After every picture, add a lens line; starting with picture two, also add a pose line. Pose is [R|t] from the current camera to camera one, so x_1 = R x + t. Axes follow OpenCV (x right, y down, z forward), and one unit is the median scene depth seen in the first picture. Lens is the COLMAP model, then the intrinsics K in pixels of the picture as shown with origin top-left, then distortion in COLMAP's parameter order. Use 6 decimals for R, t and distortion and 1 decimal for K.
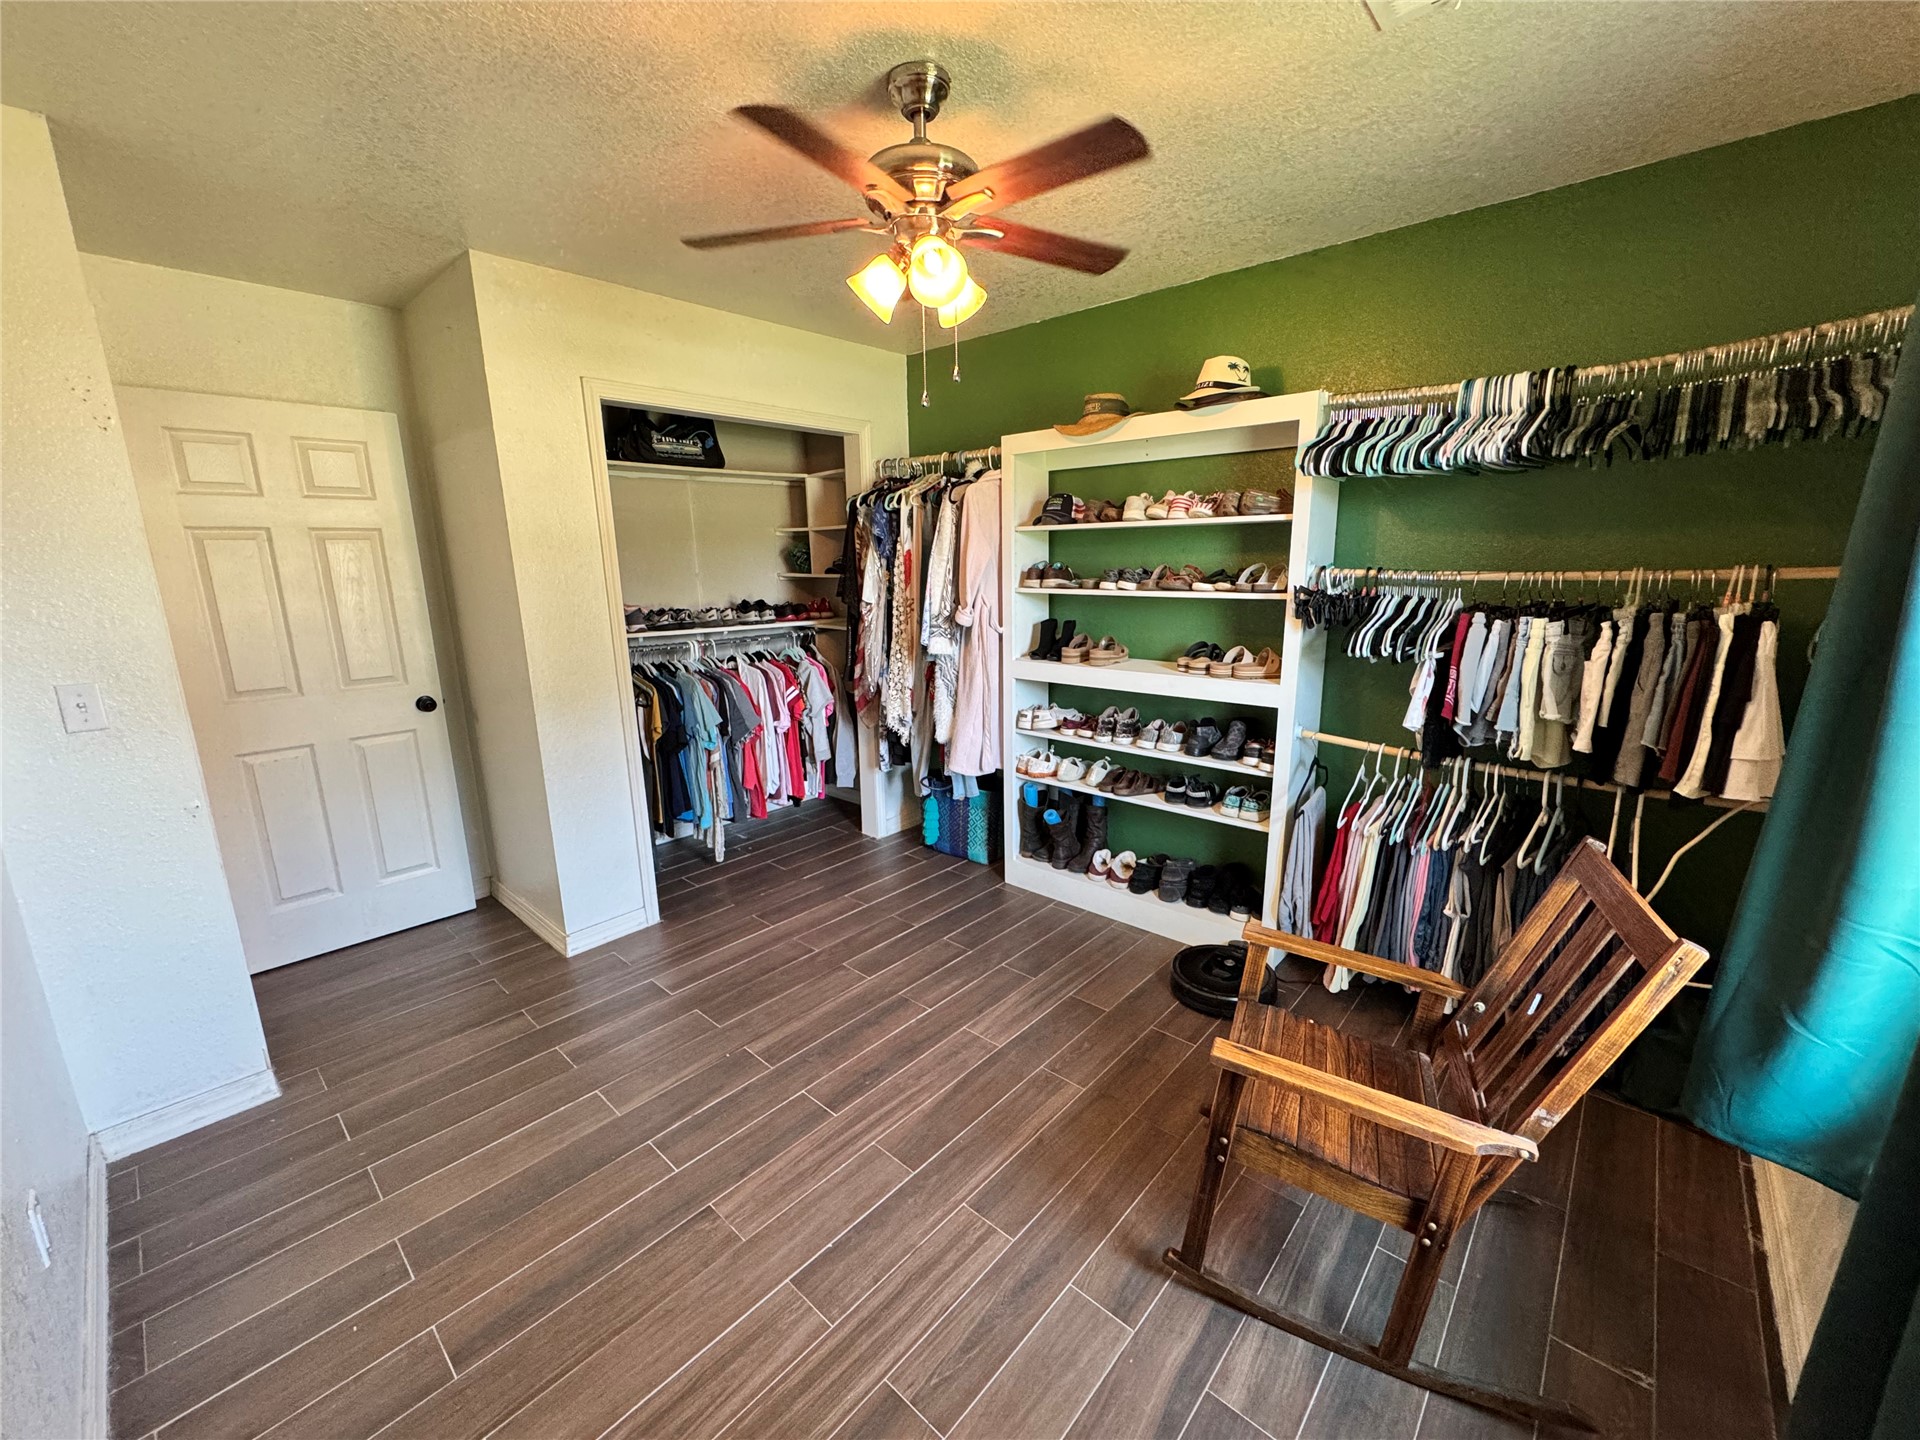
lens RADIAL K [[763.2, 0, 952.1], [0, 763.2, 718.9], [0, 0, 1]] dist [-0.003983, 0.001205]
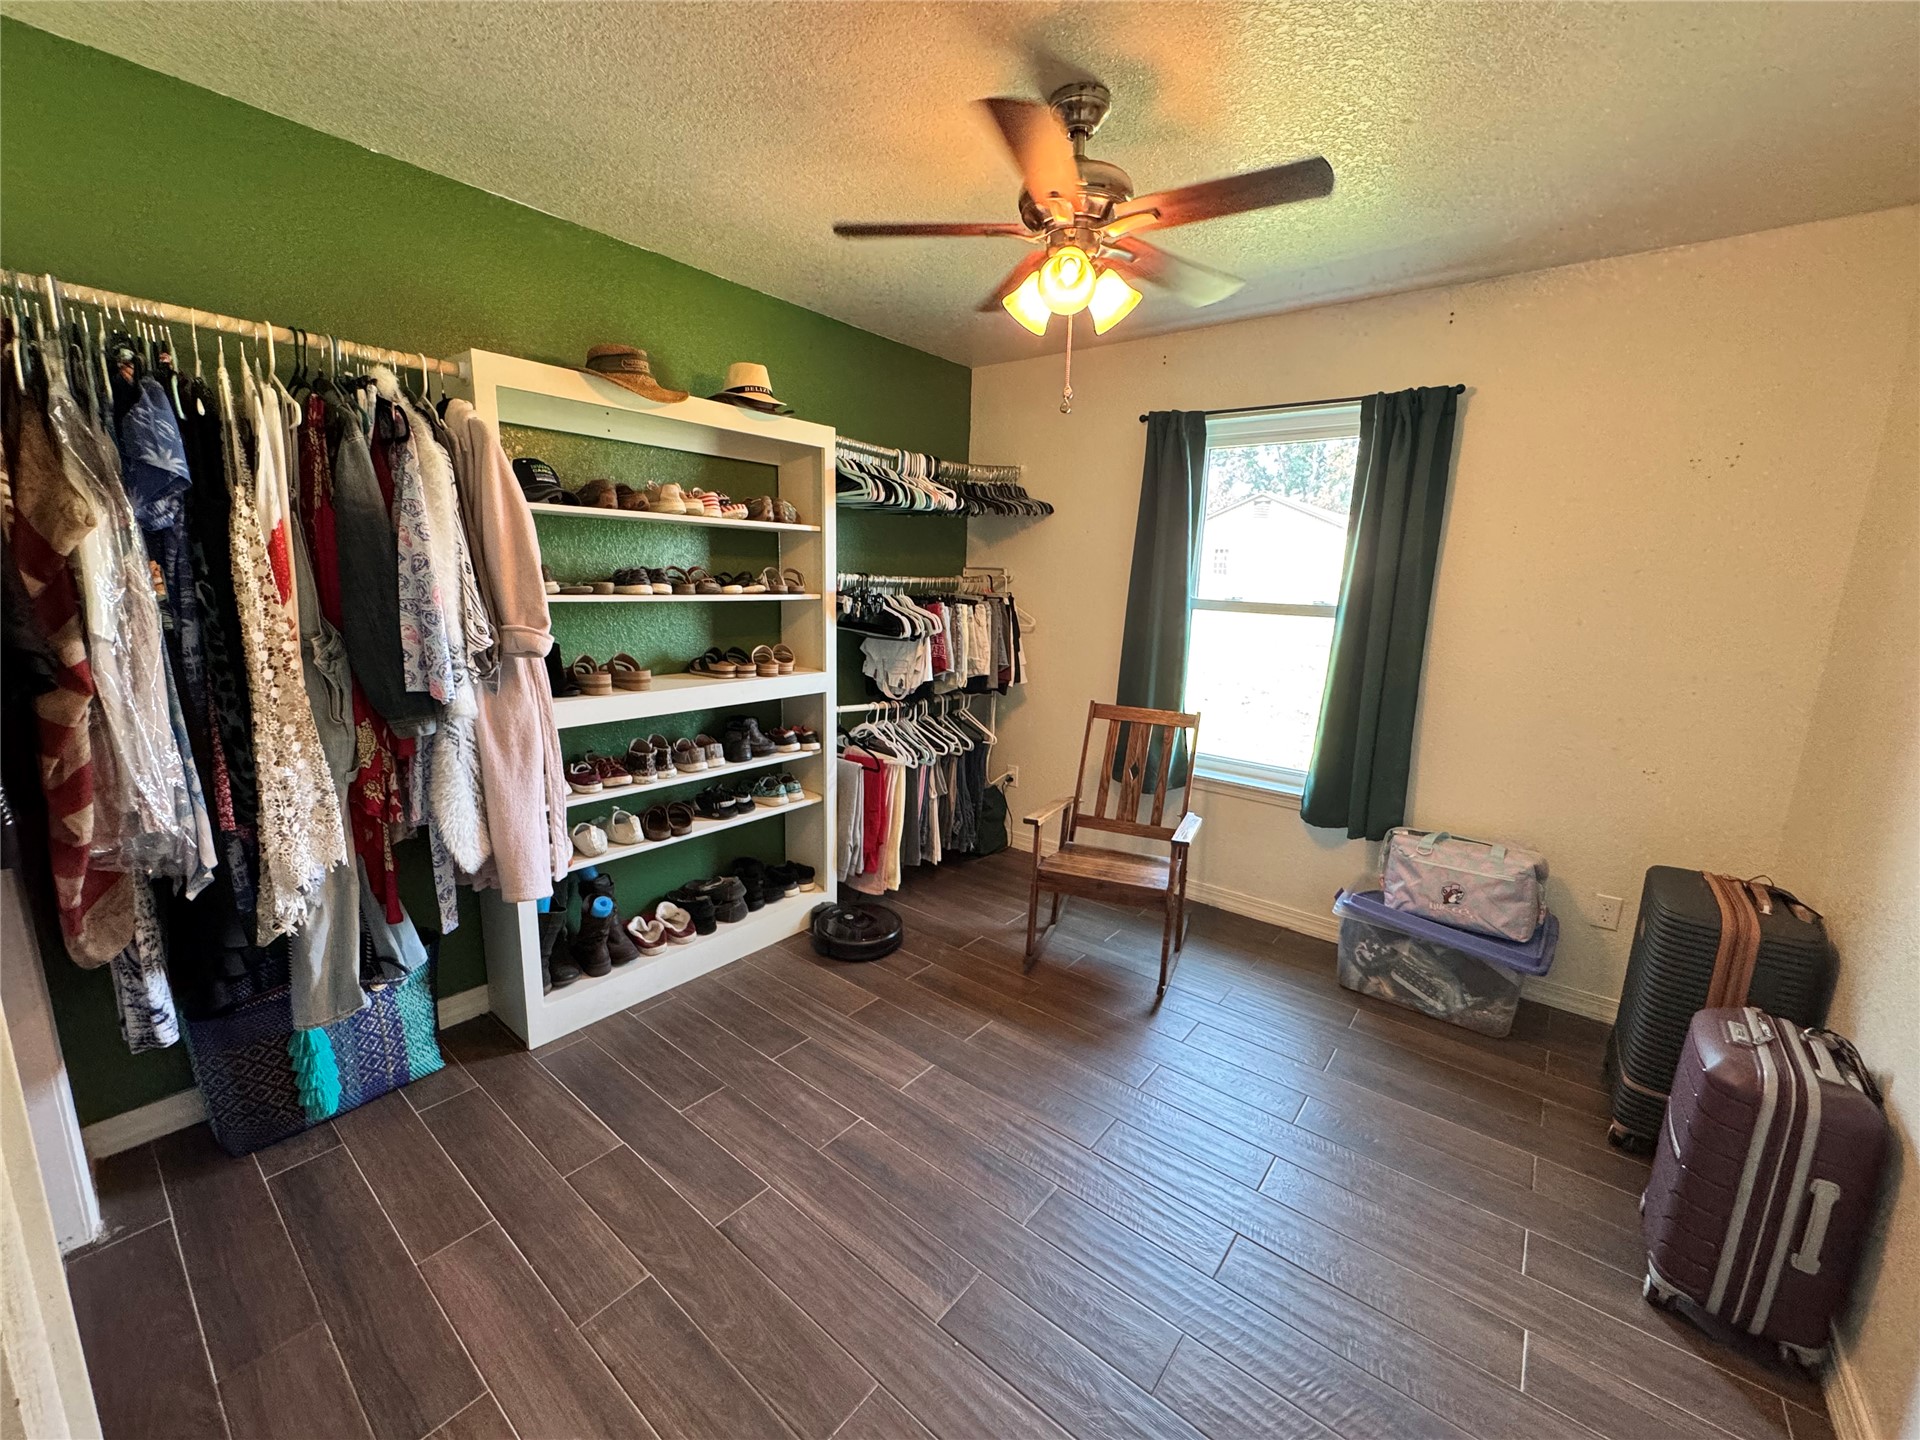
lens RADIAL K [[763.2, 0, 955.7], [0, 763.2, 723.0], [0, 0, 1]] dist [-0.003983, 0.001205]
pose [[-0.051786, -0.174460, 0.983302, -0.633008], [0.187612, 0.965392, 0.181163, -0.122149], [-0.980877, 0.193861, -0.017263, 0.712067]]
